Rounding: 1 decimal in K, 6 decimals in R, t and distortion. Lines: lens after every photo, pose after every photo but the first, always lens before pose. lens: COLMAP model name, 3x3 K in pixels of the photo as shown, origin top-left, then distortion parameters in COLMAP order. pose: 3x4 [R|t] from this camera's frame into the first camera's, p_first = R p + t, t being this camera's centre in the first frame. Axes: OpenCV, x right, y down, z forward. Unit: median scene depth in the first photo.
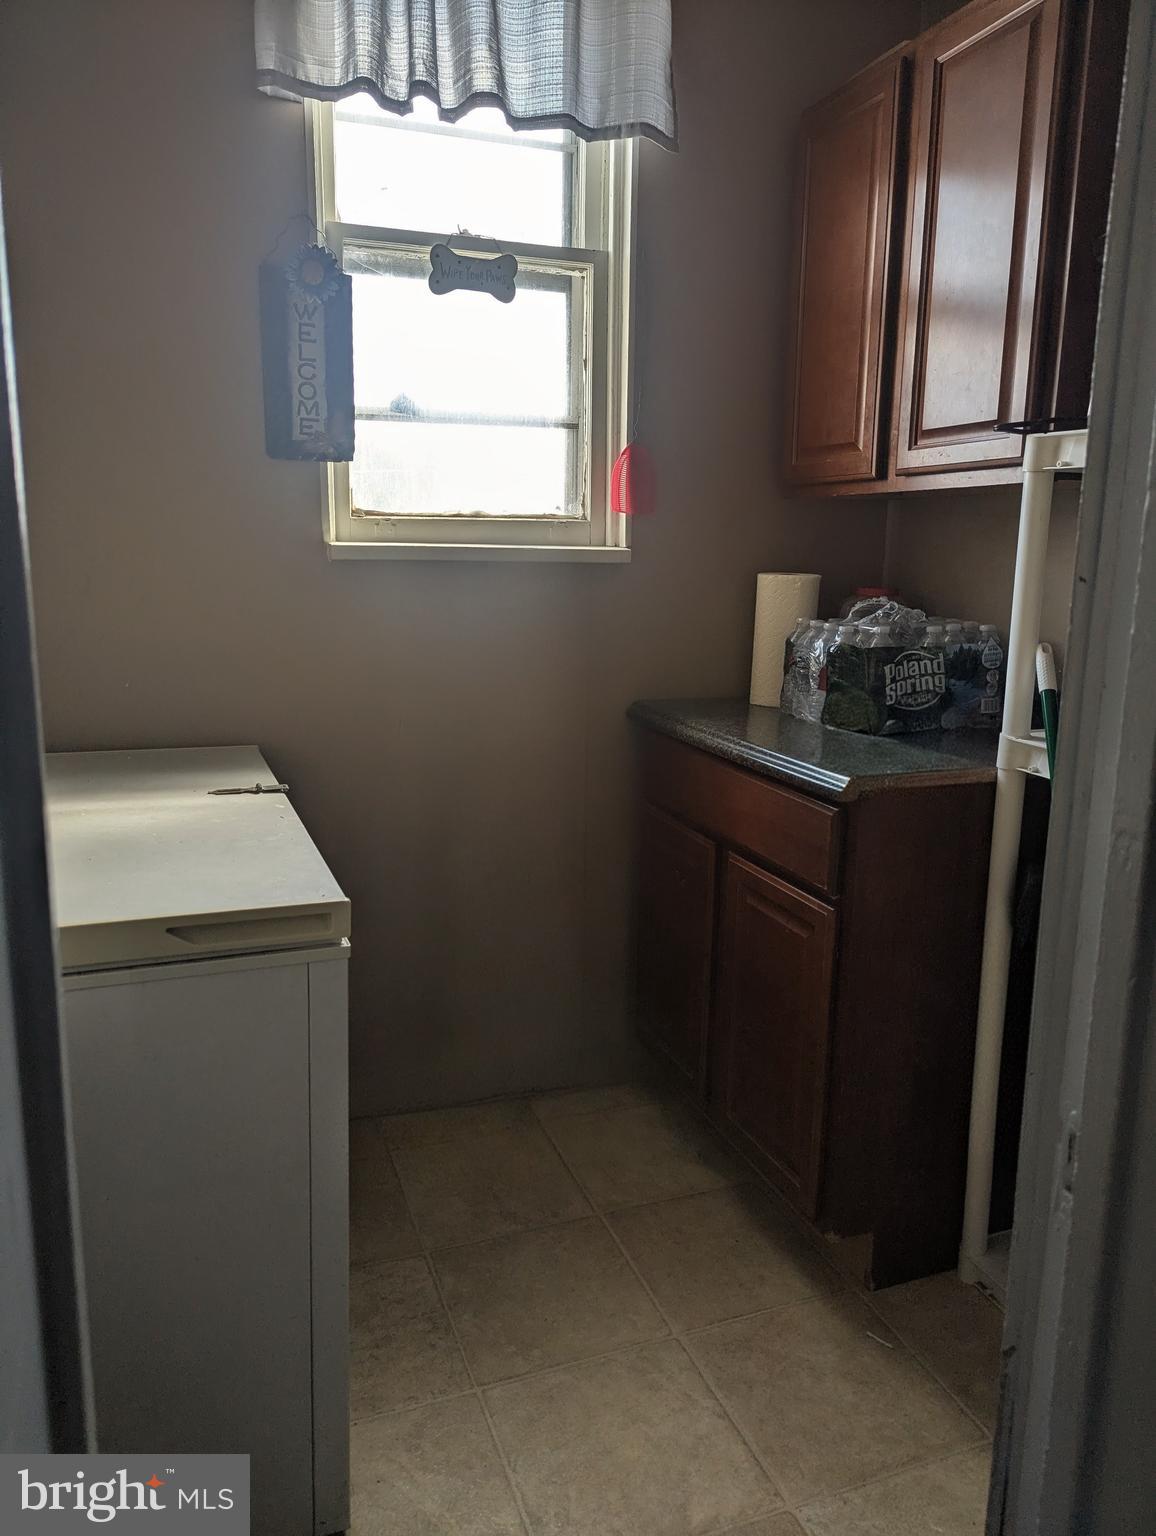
lens RADIAL K [[1101.2, 0, 565.7], [0, 1101.2, 751.4], [0, 0, 1]] dist [0.049180, -0.039861]
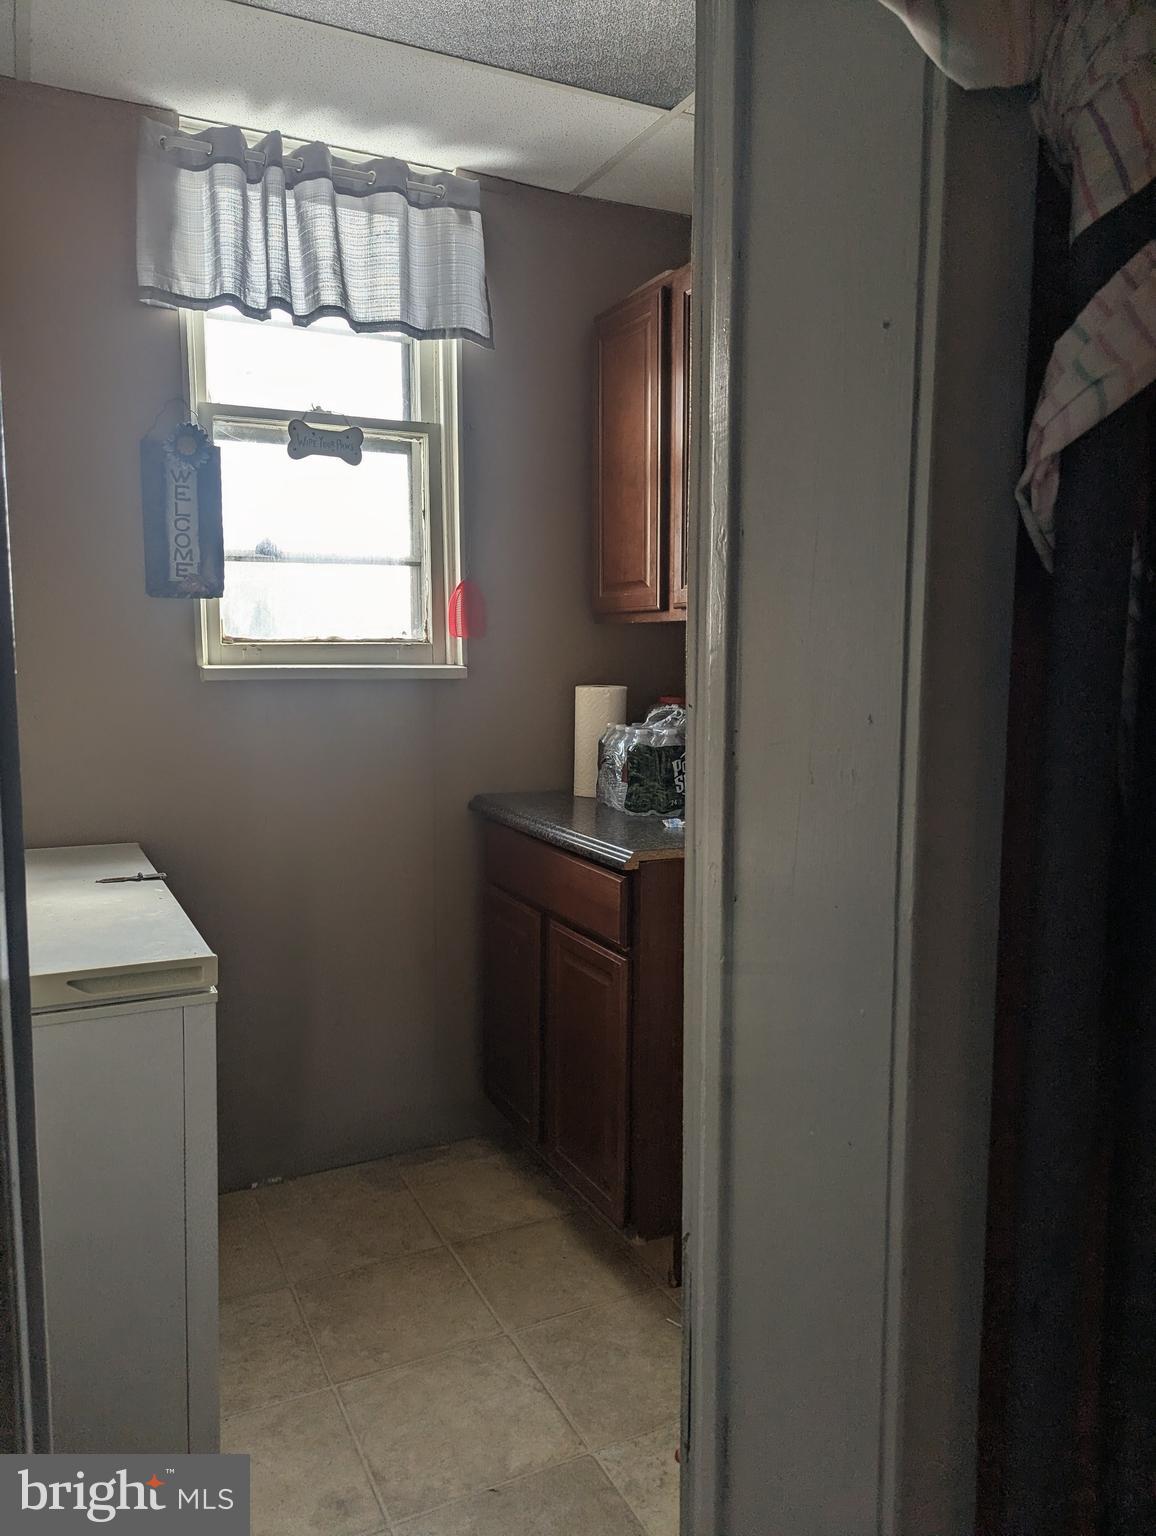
lens RADIAL K [[1101.2, 0, 564.6], [0, 1101.2, 760.2], [0, 0, 1]] dist [0.049180, -0.039861]
pose [[0.994540, -0.022522, 0.101900, 0.046569], [0.030829, 0.996261, -0.080701, 0.015826], [-0.099702, 0.083402, 0.991516, -0.192923]]
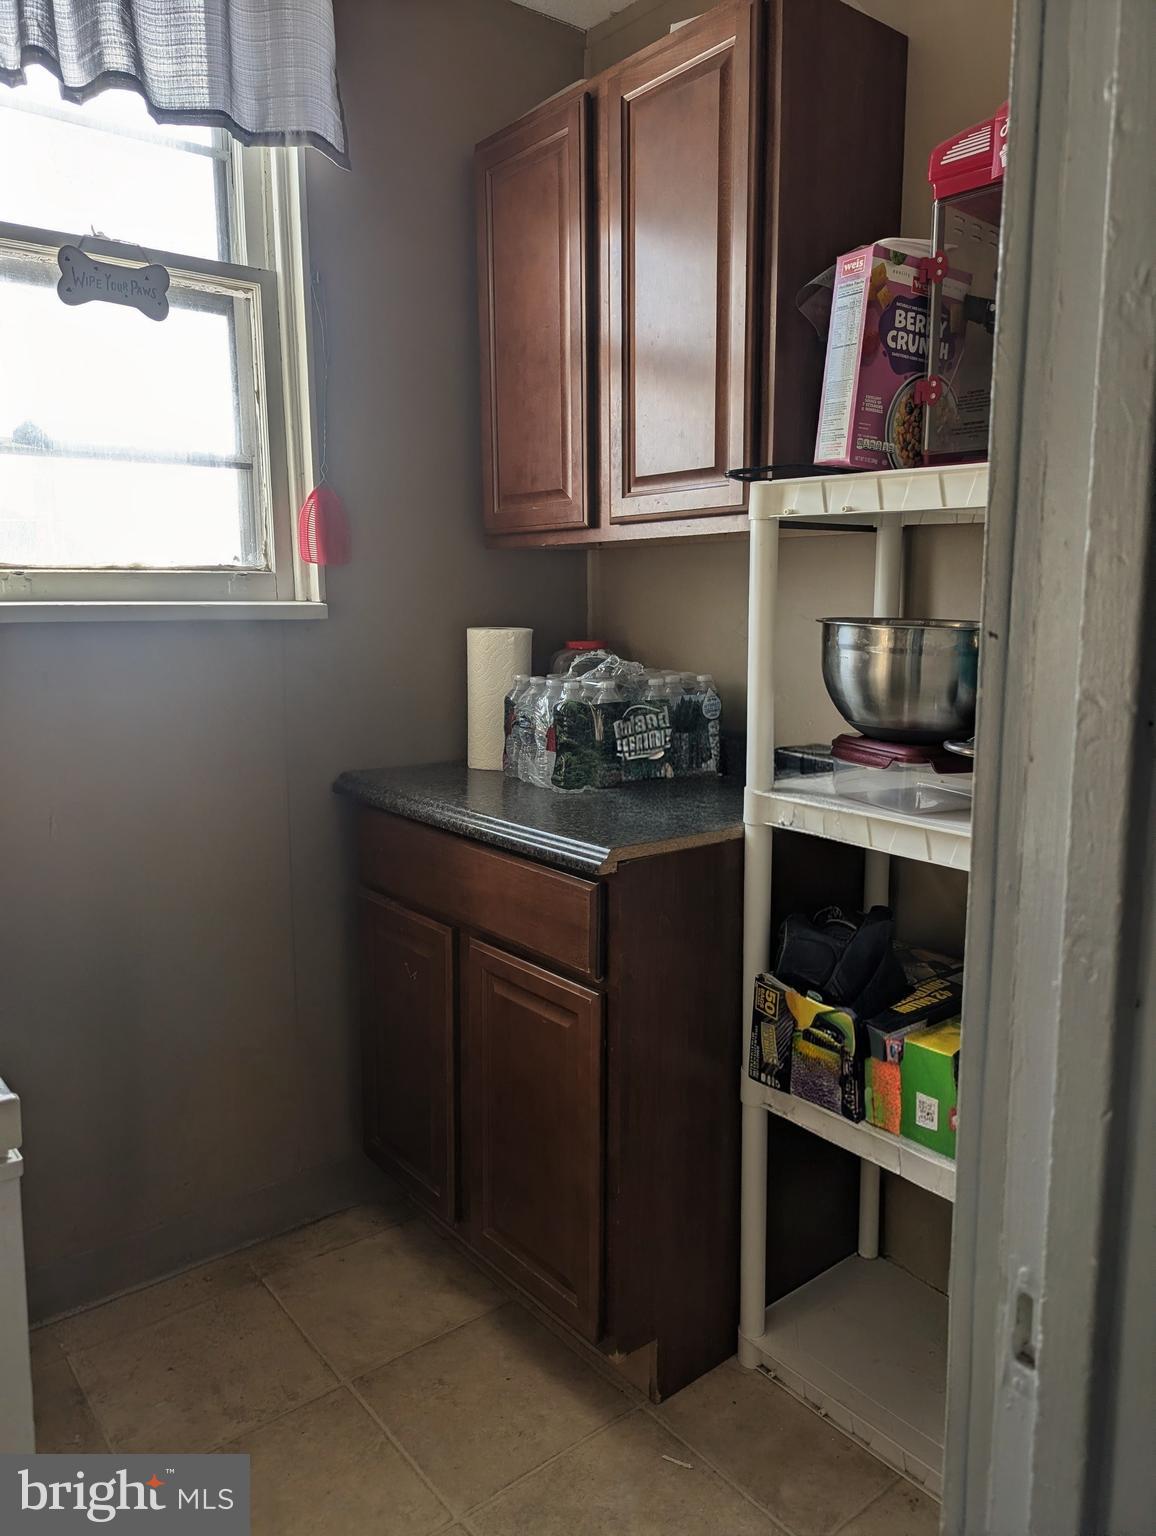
lens RADIAL K [[1101.2, 0, 578.2], [0, 1101.2, 756.6], [0, 0, 1]] dist [0.049180, -0.039861]
pose [[0.948538, -0.062434, 0.310446, -0.036758], [0.075098, 0.996754, -0.028997, -0.022839], [-0.307628, 0.050819, 0.950149, 0.112120]]
